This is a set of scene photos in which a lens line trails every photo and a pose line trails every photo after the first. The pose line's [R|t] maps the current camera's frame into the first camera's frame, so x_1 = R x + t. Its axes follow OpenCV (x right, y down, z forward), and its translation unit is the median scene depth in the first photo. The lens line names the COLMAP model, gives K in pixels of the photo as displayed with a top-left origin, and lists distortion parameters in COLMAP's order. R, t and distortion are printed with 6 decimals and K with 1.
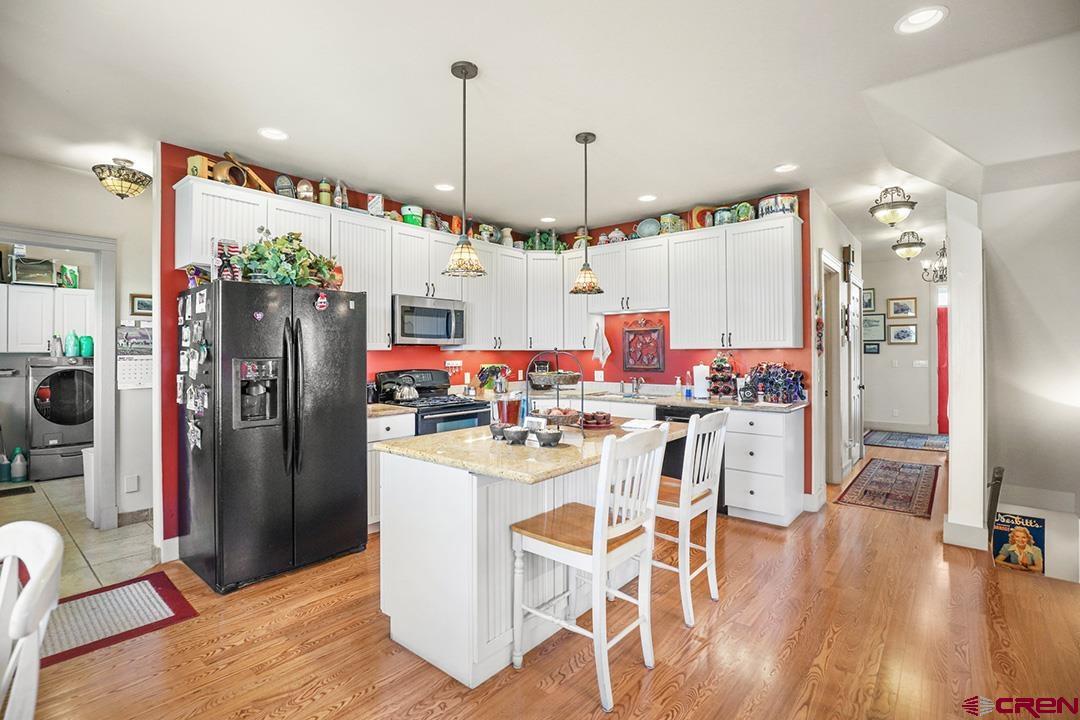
lens RADIAL K [[504.0, 0, 547.3], [0, 504.0, 353.3], [0, 0, 1]] dist [-0.025773, 0.002283]
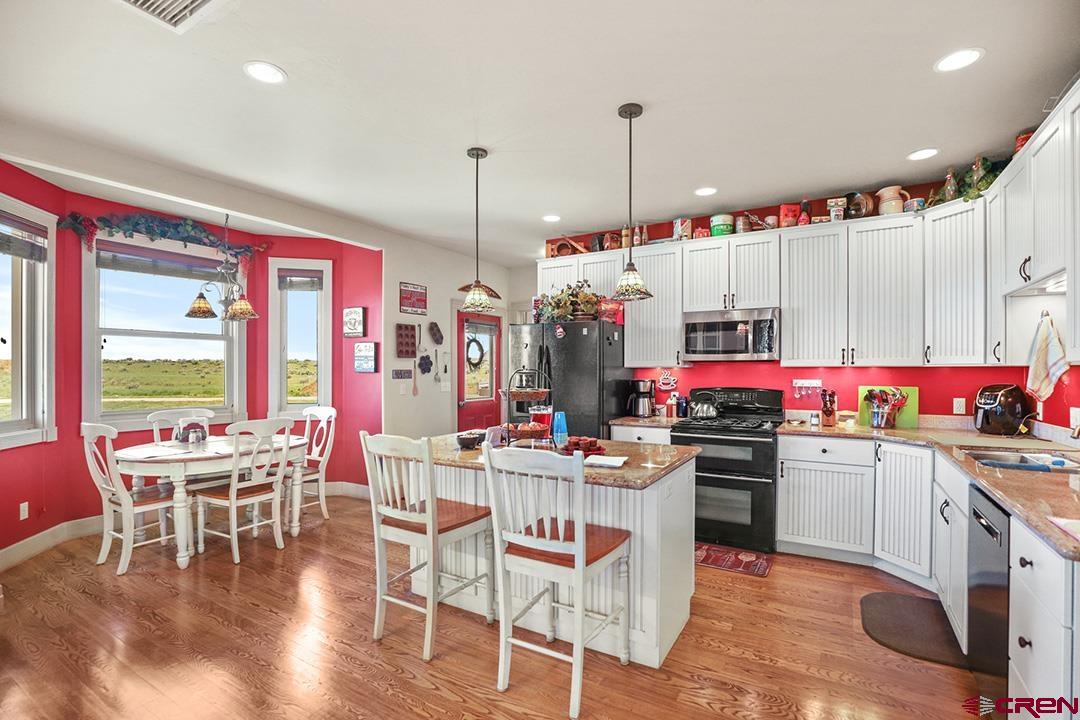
lens RADIAL K [[504.0, 0, 542.9], [0, 504.0, 370.7], [0, 0, 1]] dist [-0.025773, 0.002283]
pose [[0.162511, 0.004144, -0.986698, 0.588983], [0.001141, 0.999990, 0.004388, -0.004885], [0.986706, -0.001839, 0.162504, 0.495472]]
